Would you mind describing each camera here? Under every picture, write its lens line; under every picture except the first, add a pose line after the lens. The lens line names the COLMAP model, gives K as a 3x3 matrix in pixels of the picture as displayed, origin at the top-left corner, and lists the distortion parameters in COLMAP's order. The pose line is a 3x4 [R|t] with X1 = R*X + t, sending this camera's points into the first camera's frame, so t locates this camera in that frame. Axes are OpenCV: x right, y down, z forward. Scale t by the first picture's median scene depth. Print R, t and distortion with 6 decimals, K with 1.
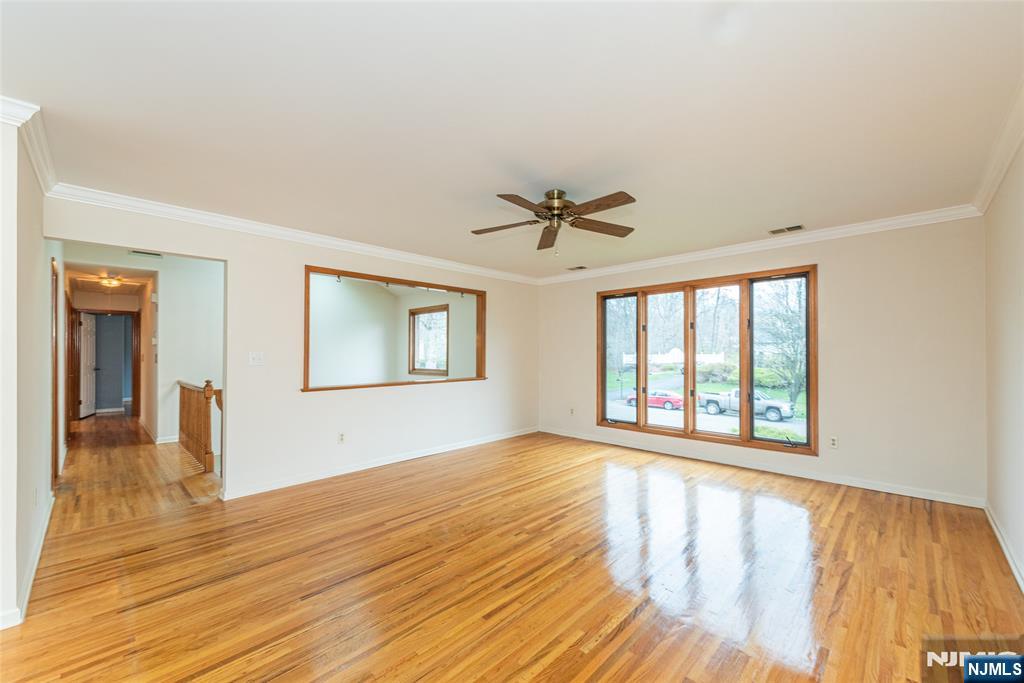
lens RADIAL K [[401.3, 0, 515.8], [0, 401.3, 347.3], [0, 0, 1]] dist [-0.001508, -0.000428]
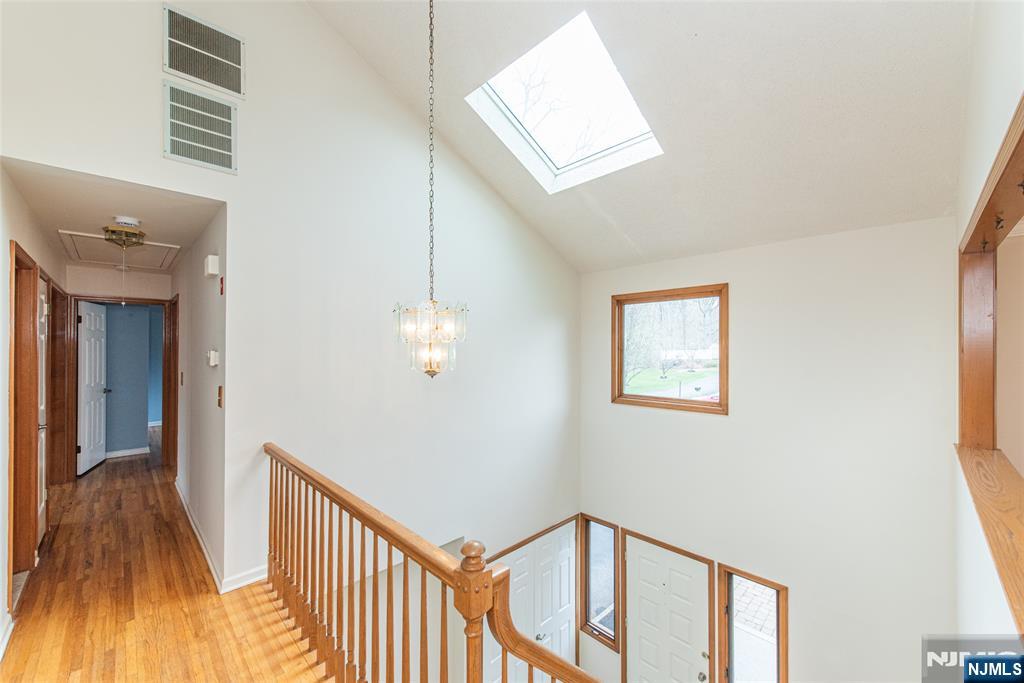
lens RADIAL K [[394.4, 0, 509.6], [0, 394.4, 342.0], [0, 0, 1]] dist [-0.001368, -0.000183]
pose [[0.999506, 0.001428, -0.031410, -0.419864], [-0.001437, 0.999999, -0.000269, -0.025555], [0.031410, 0.000314, 0.999507, 0.426842]]
